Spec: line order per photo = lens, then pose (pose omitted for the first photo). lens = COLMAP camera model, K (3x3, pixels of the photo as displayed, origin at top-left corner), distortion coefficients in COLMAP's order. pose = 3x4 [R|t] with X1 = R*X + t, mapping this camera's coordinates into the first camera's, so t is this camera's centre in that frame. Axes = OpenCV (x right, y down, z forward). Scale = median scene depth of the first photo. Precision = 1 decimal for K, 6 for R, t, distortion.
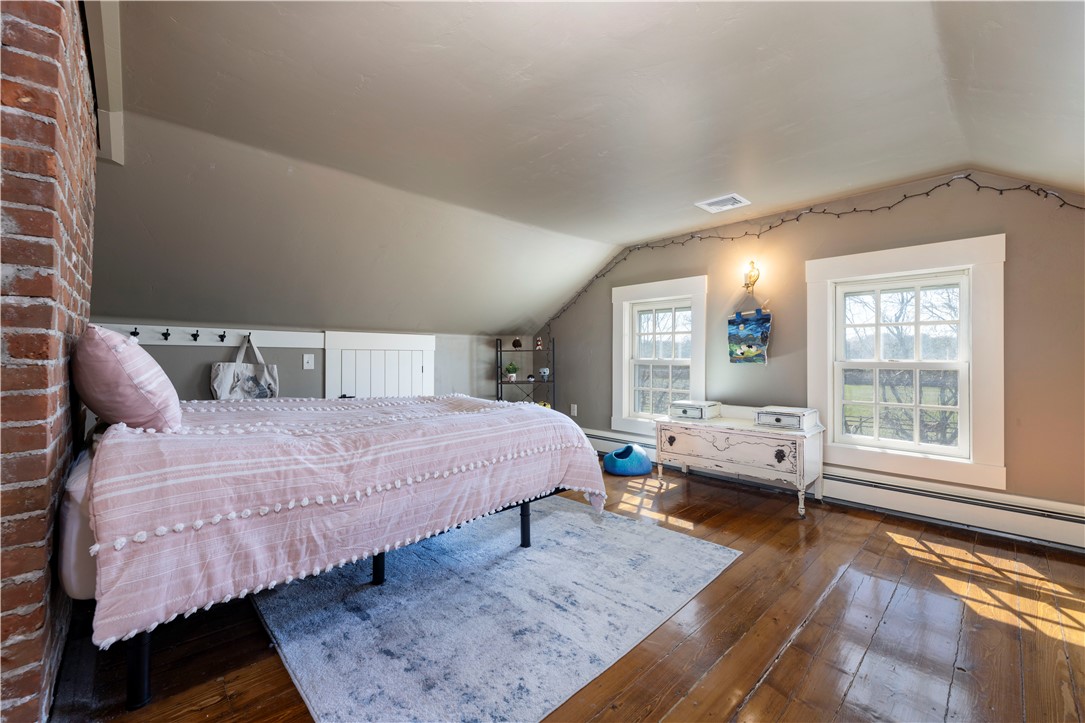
lens RADIAL K [[435.8, 0, 538.5], [0, 435.8, 354.7], [0, 0, 1]] dist [-0.000120, -0.000116]
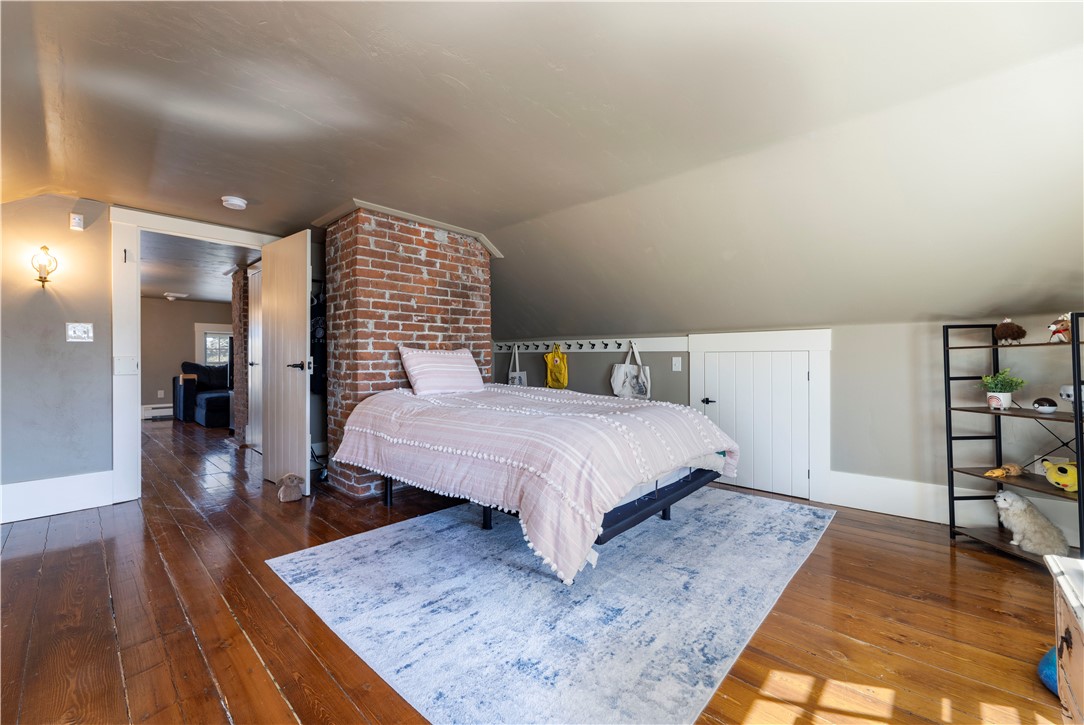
lens RADIAL K [[435.4, 0, 538.3], [0, 435.4, 361.4], [0, 0, 1]] dist [-0.000120, -0.000116]
pose [[0.067836, 0.002746, -0.997693, 0.602801], [0.006187, 0.999976, 0.003173, 0.004210], [0.997677, -0.006388, 0.067818, 0.659612]]
